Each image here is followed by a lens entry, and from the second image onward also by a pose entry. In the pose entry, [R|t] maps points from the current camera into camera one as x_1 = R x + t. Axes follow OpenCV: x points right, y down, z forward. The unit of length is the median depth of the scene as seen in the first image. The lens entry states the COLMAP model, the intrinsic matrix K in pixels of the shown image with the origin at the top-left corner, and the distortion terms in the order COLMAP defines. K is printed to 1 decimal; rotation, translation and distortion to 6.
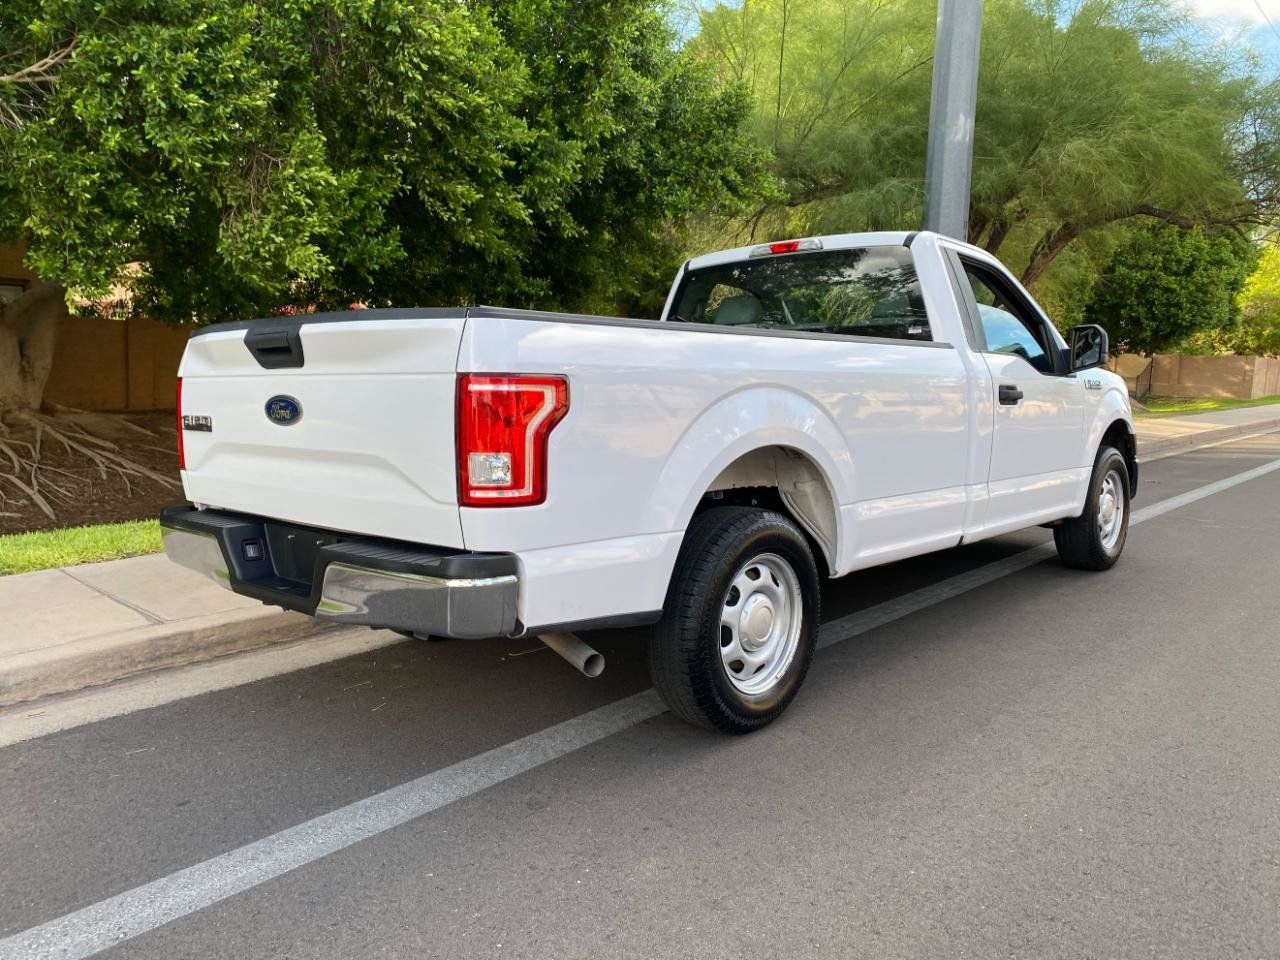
lens RADIAL K [[987.9, 0, 620.5], [0, 987.9, 465.9], [0, 0, 1]] dist [0.015297, 0.003686]
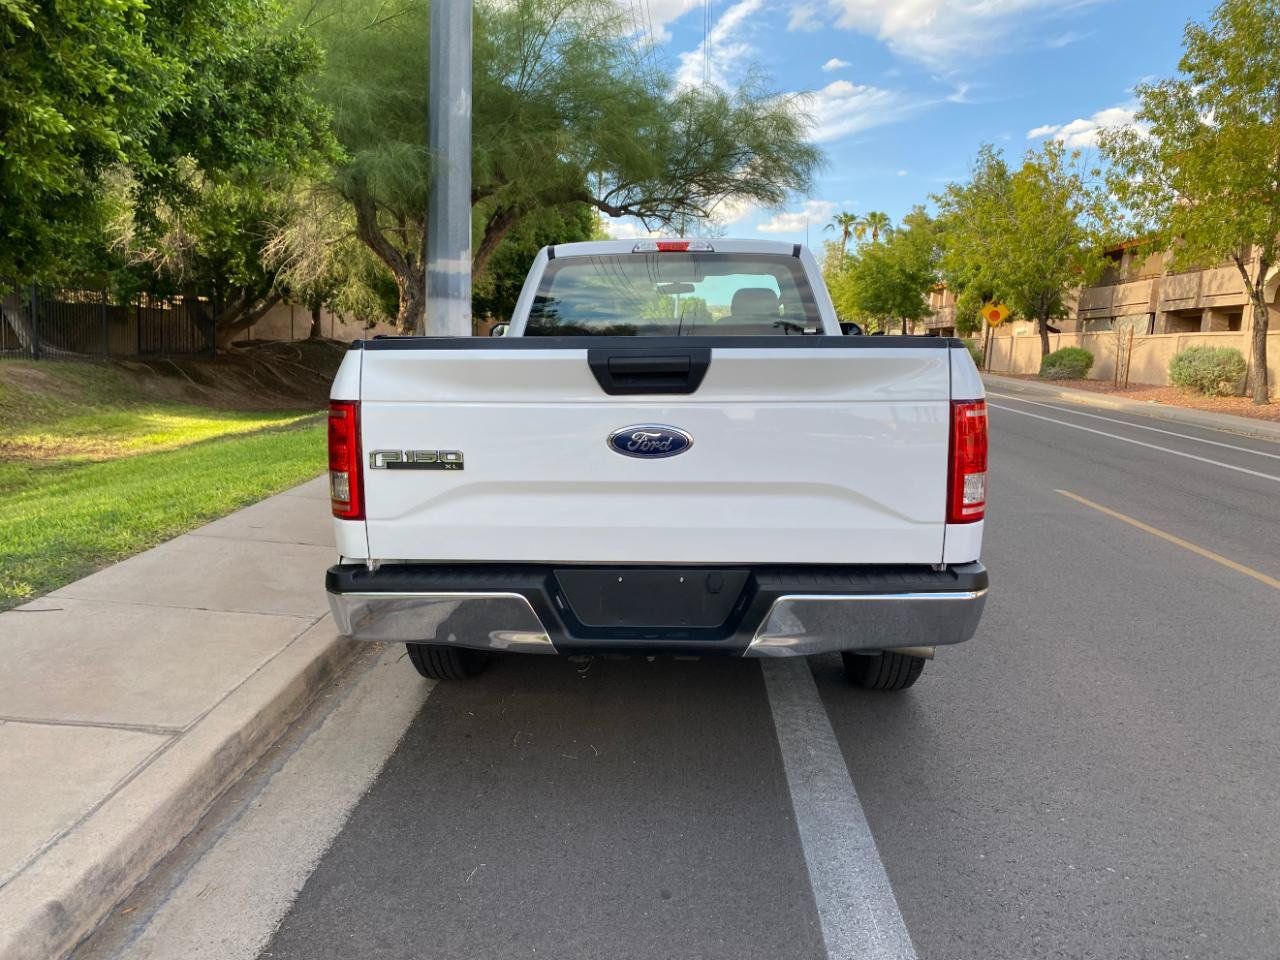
lens RADIAL K [[997.6, 0, 635.9], [0, 997.6, 480.4], [0, 0, 1]] dist [0.012429, 0.002114]
pose [[0.763704, -0.092523, 0.638902, -0.672588], [0.054459, 0.995382, 0.079050, -0.067120], [-0.643265, -0.025577, 0.765216, 0.232051]]
